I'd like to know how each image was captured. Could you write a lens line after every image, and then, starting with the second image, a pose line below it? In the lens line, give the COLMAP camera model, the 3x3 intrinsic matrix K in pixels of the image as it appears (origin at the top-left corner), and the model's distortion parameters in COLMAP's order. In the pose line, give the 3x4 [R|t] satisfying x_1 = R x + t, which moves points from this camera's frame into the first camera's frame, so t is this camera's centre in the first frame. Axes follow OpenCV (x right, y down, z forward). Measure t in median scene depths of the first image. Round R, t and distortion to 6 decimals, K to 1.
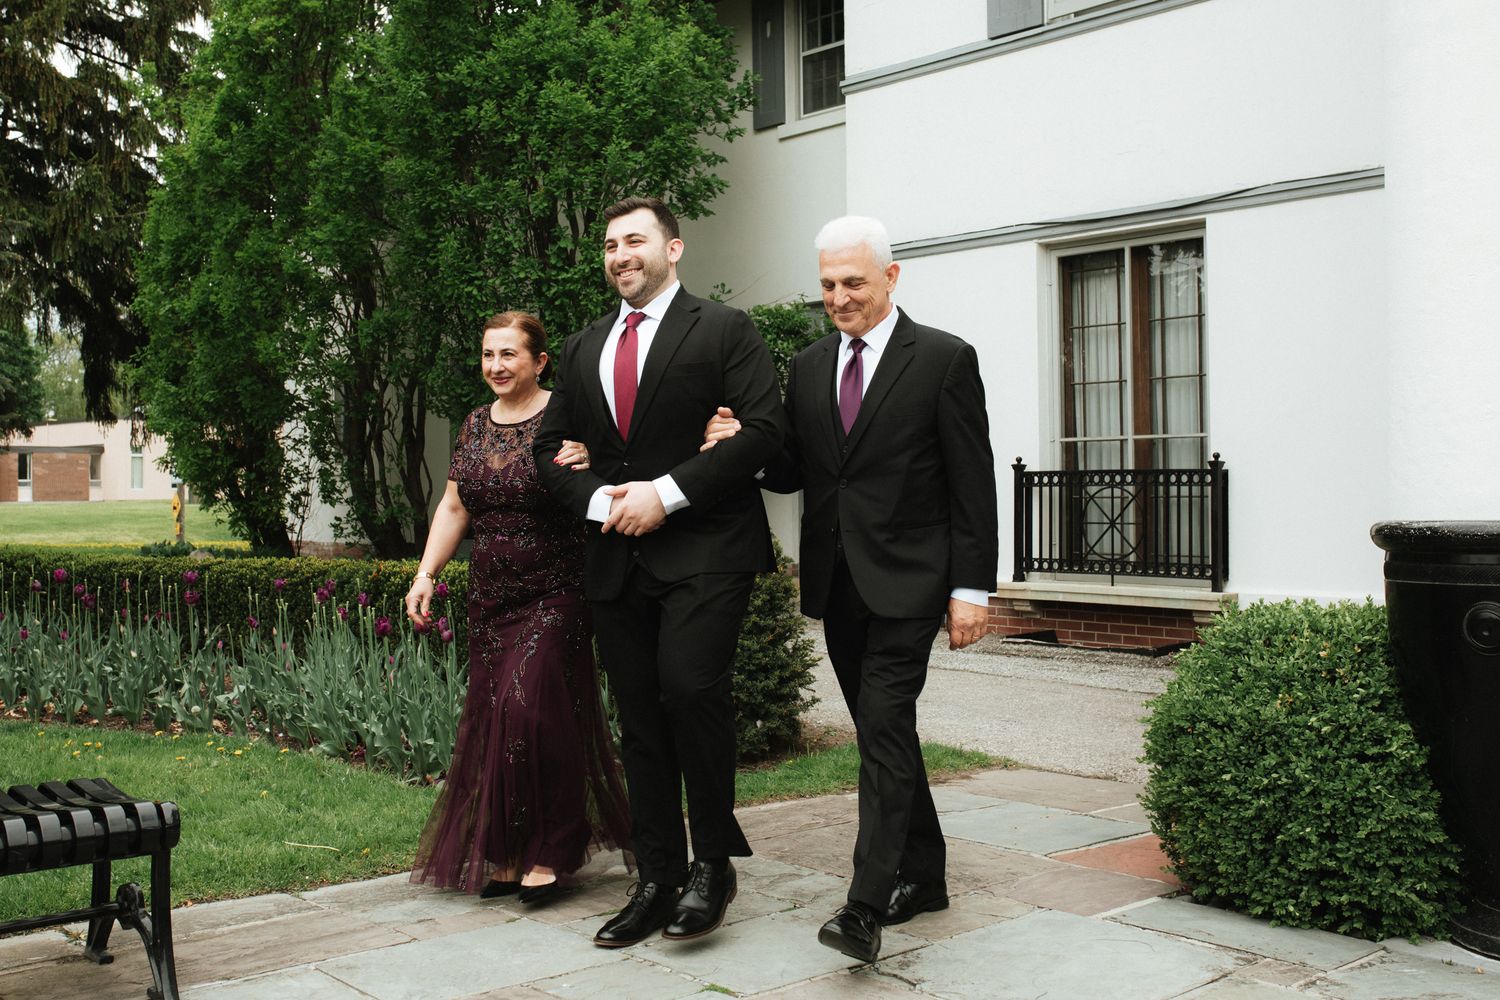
lens RADIAL K [[1566.4, 0, 710.4], [0, 1566.4, 446.9], [0, 0, 1]] dist [0.002537, 0.021377]
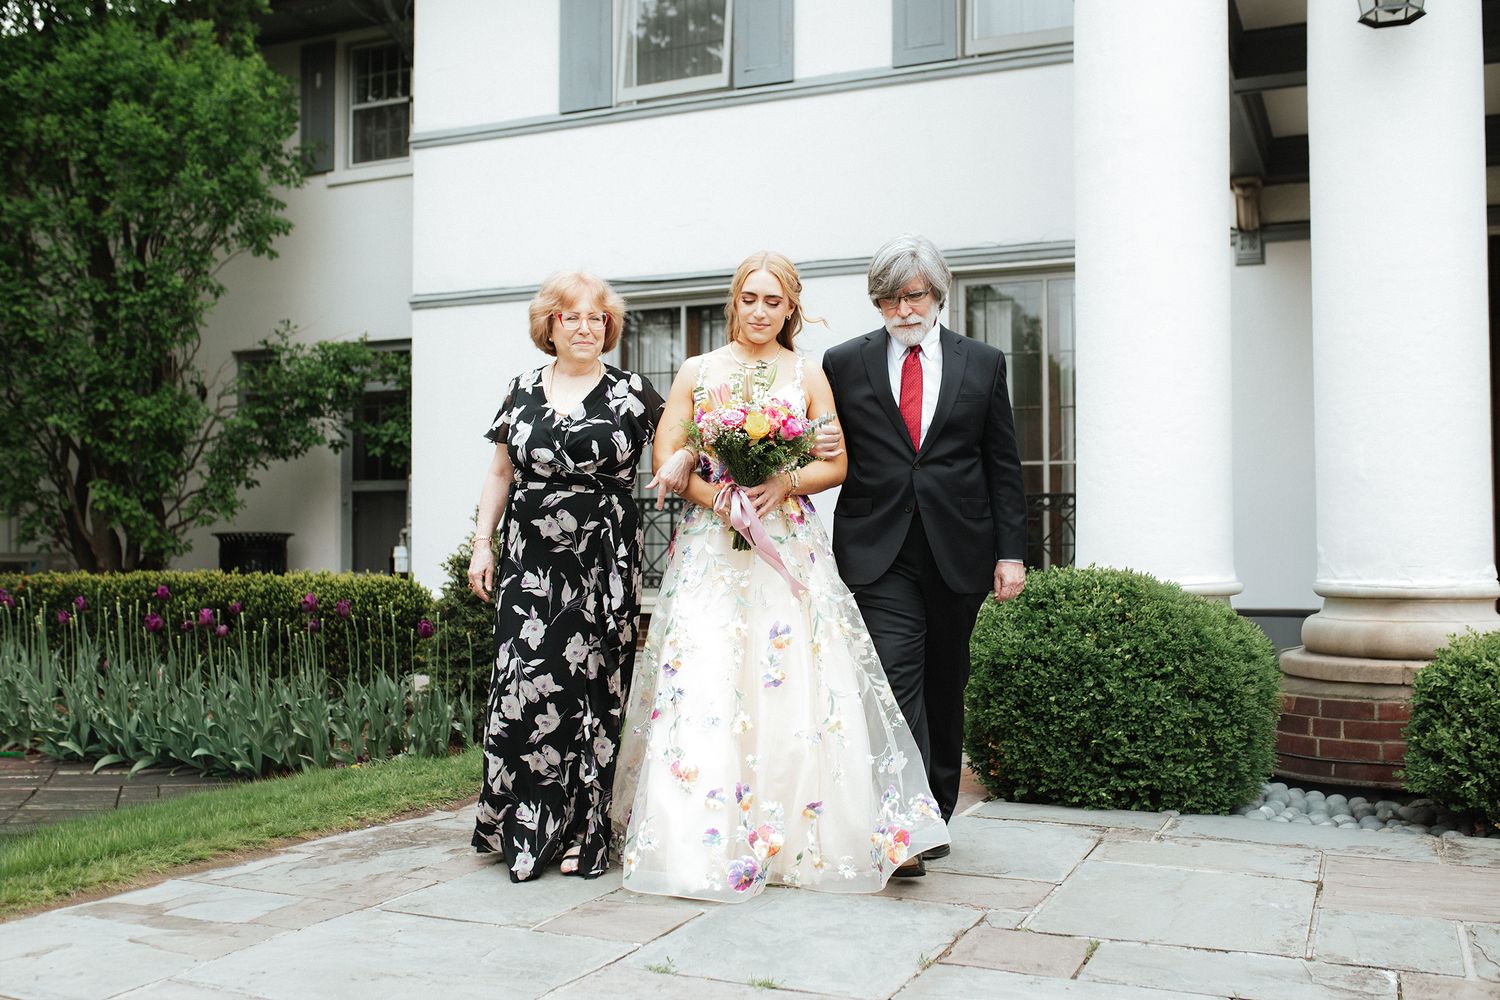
lens RADIAL K [[1433.6, 0, 750.0], [0, 1433.6, 500.0], [0, 0, 1]] dist [-0.014229, 0.002008]
pose [[0.912531, 0.014572, 0.408748, -0.125145], [-0.015238, 0.999883, -0.001627, 0.017367], [-0.408724, -0.004744, 0.912646, 0.009500]]
